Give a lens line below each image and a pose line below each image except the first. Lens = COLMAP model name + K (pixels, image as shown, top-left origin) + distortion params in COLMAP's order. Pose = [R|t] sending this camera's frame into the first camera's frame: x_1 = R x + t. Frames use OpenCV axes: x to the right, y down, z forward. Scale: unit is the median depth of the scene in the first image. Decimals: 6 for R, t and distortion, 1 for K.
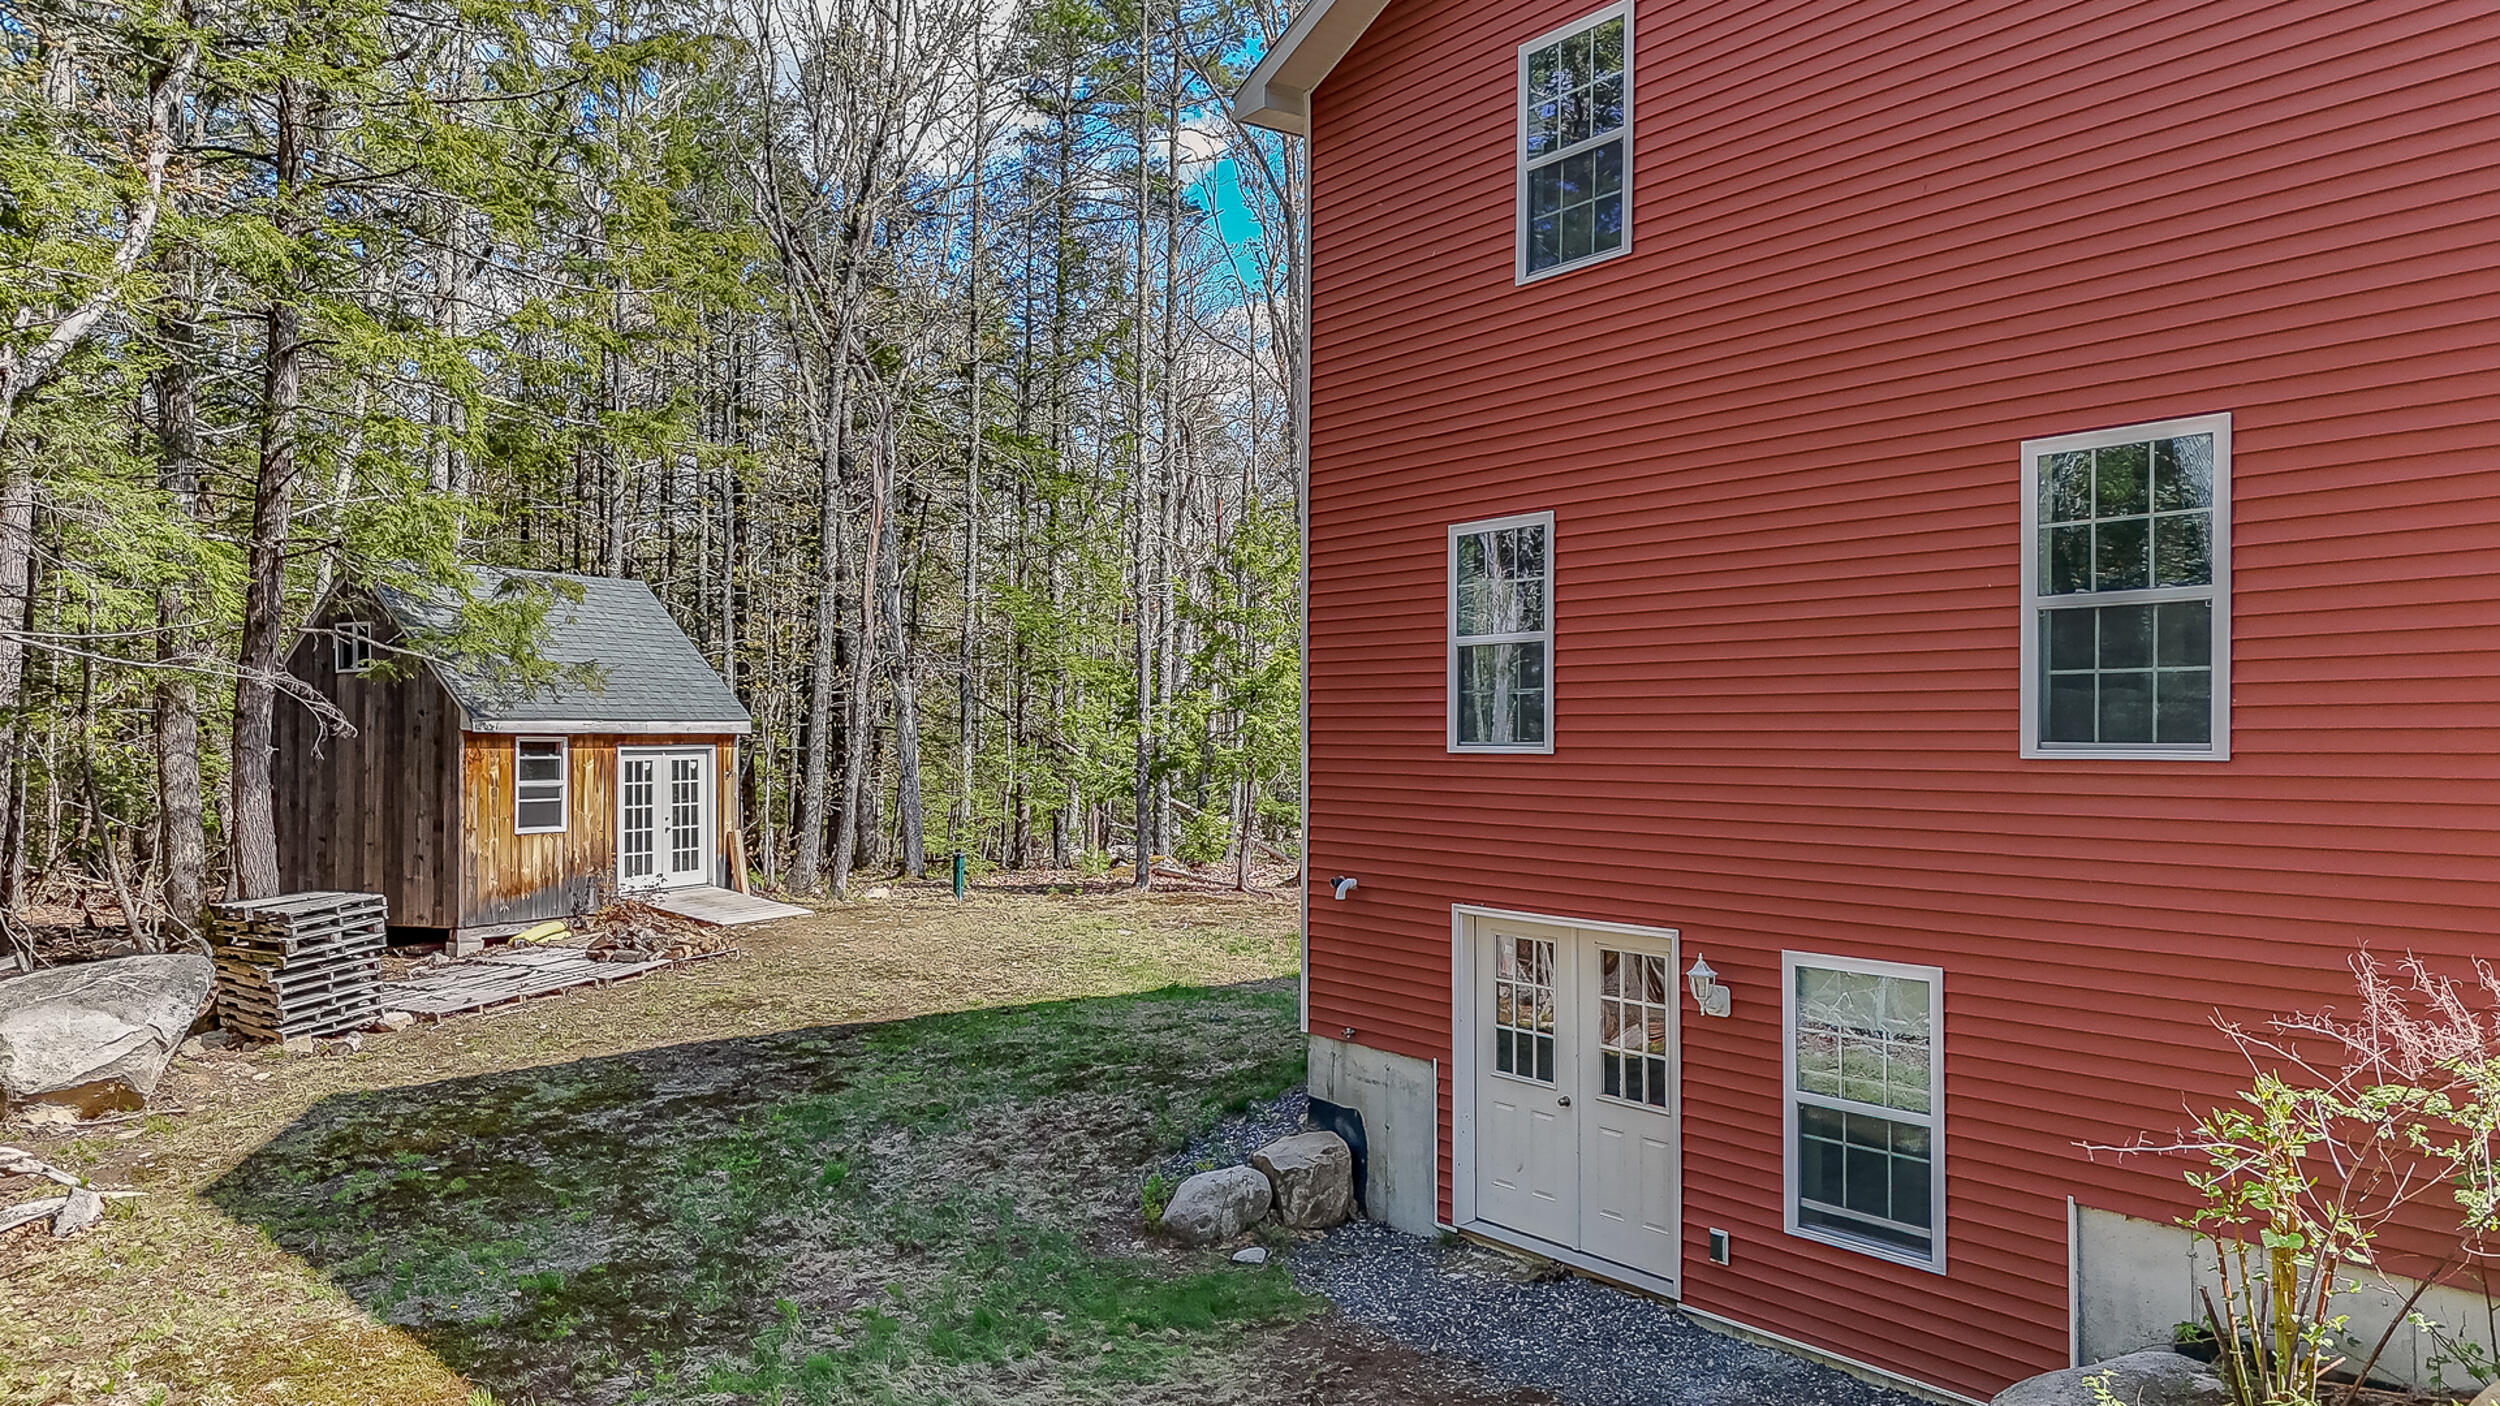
lens RADIAL K [[1880.6, 0, 1243.6], [0, 1880.6, 689.8], [0, 0, 1]] dist [0.104020, -0.114040]
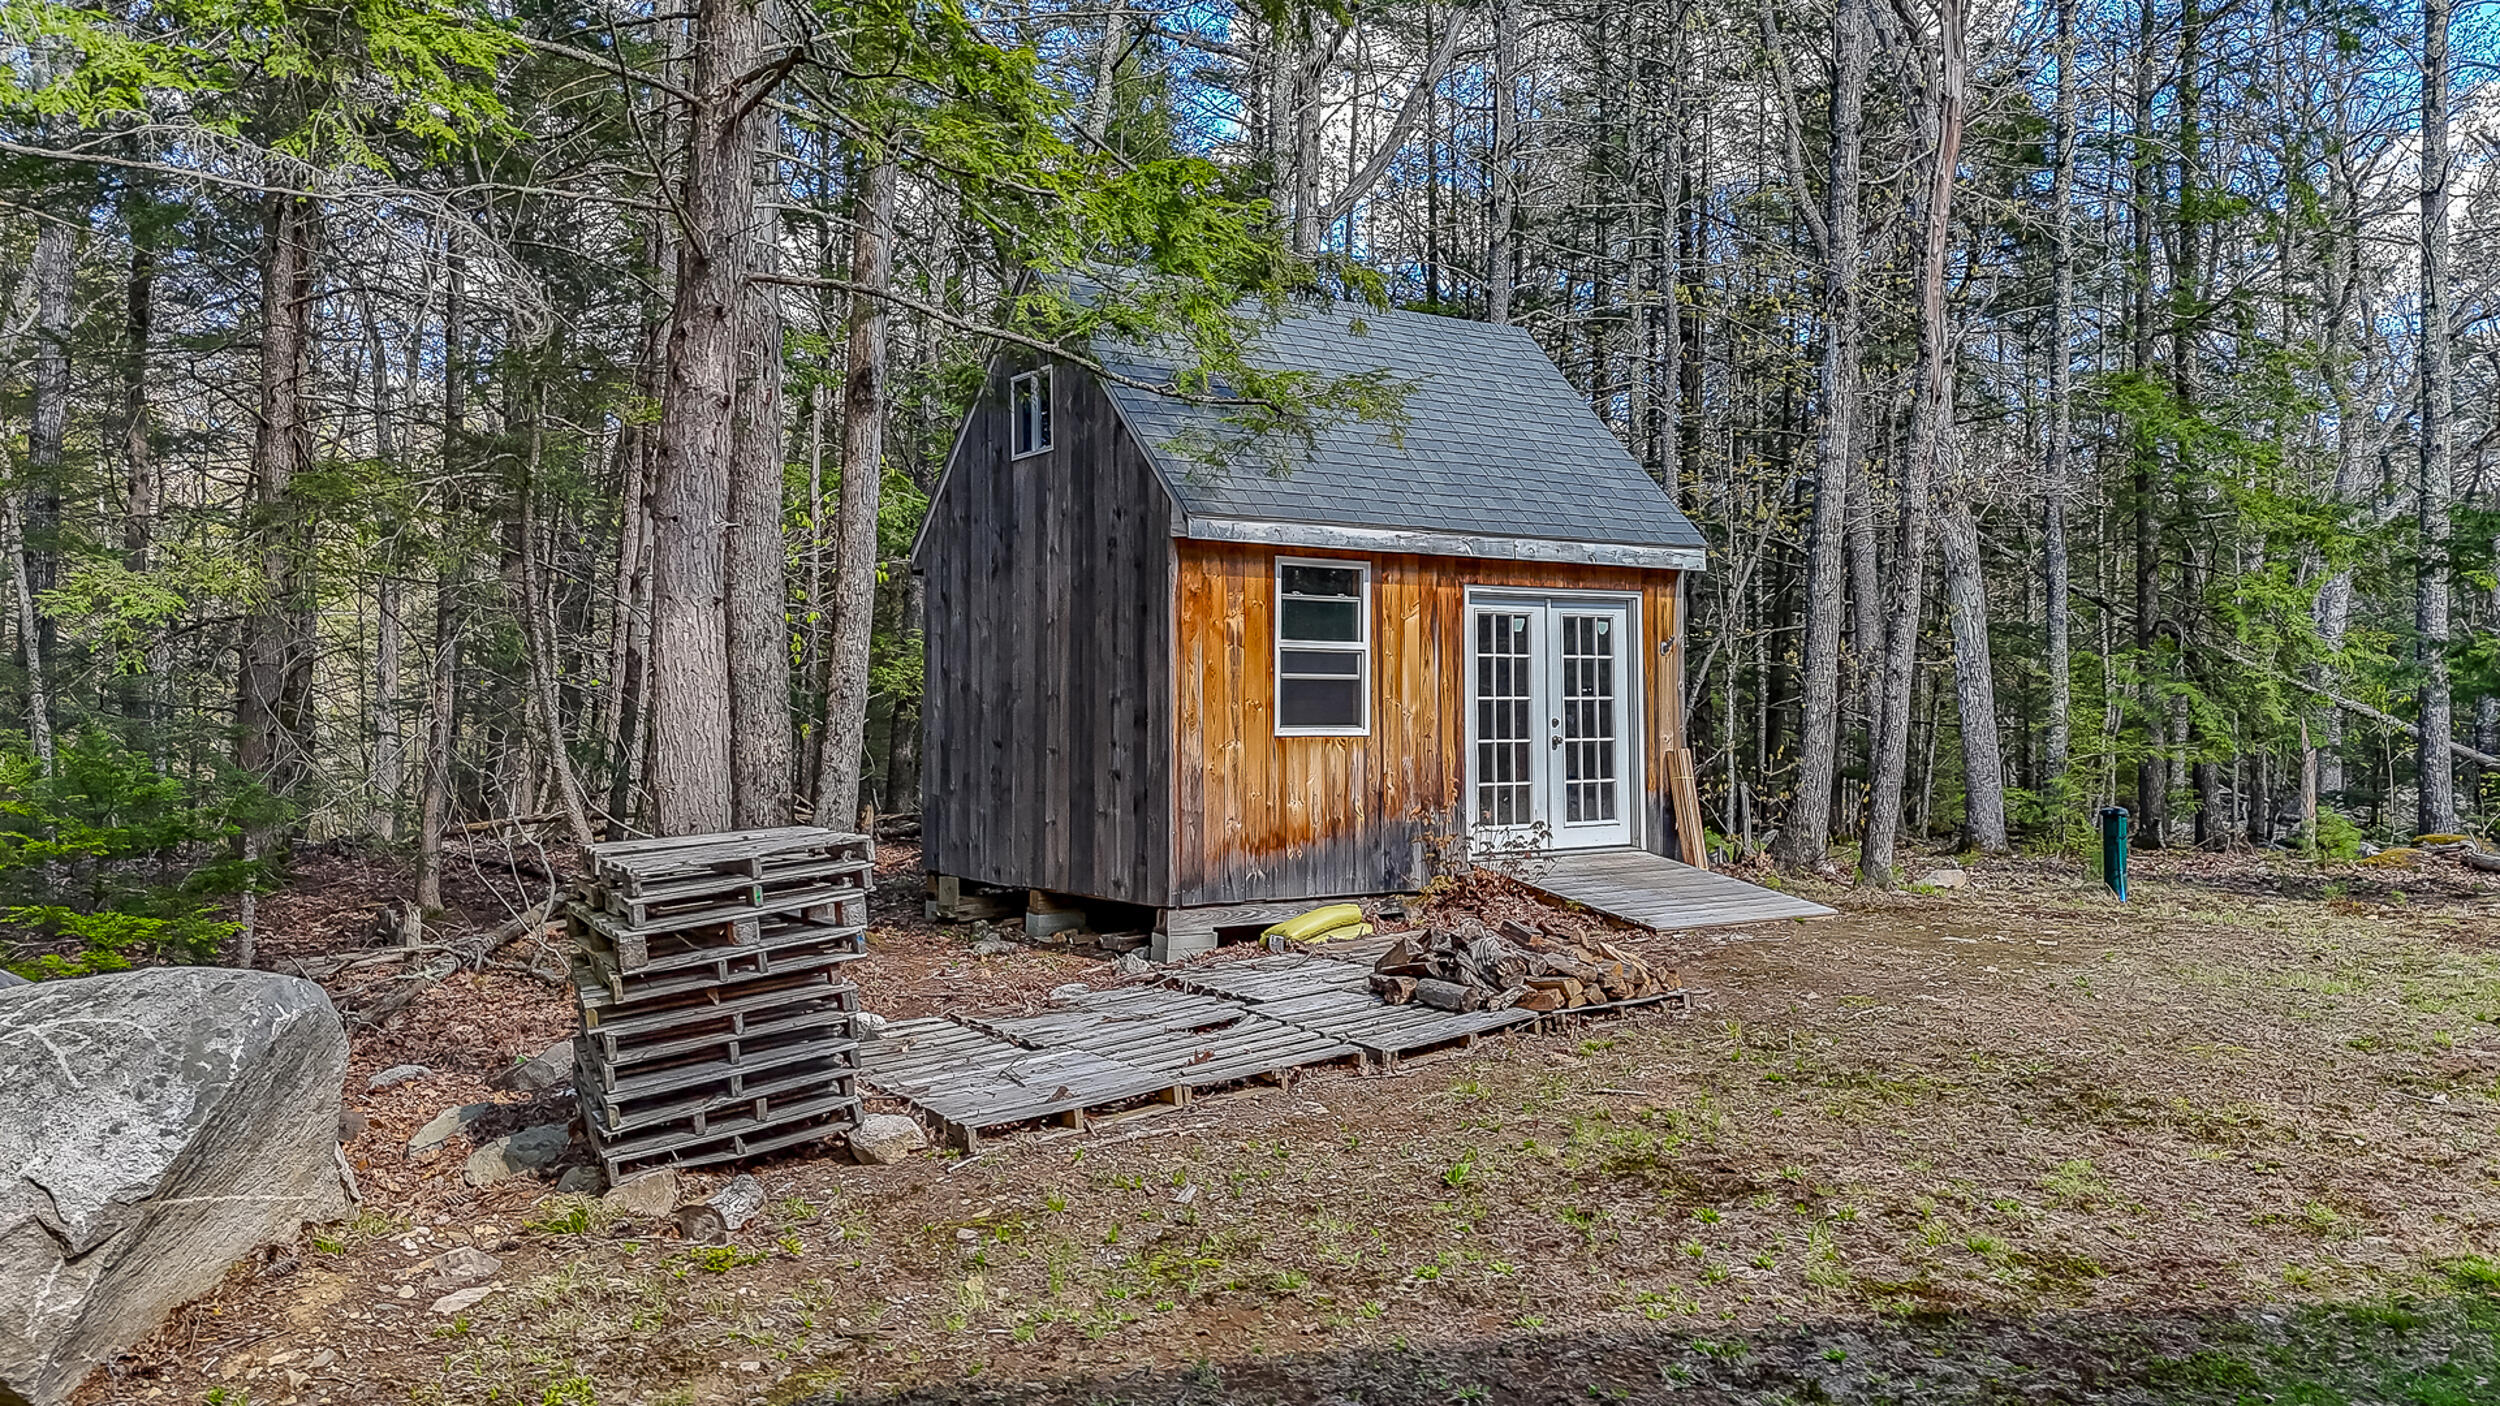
lens RADIAL K [[1880.6, 0, 1243.6], [0, 1880.6, 689.8], [0, 0, 1]] dist [0.104020, -0.114040]
pose [[0.881160, -0.004235, -0.472800, -0.136431], [0.011688, 0.999849, 0.012828, 0.054374], [0.472674, -0.016829, 0.881077, 0.517824]]
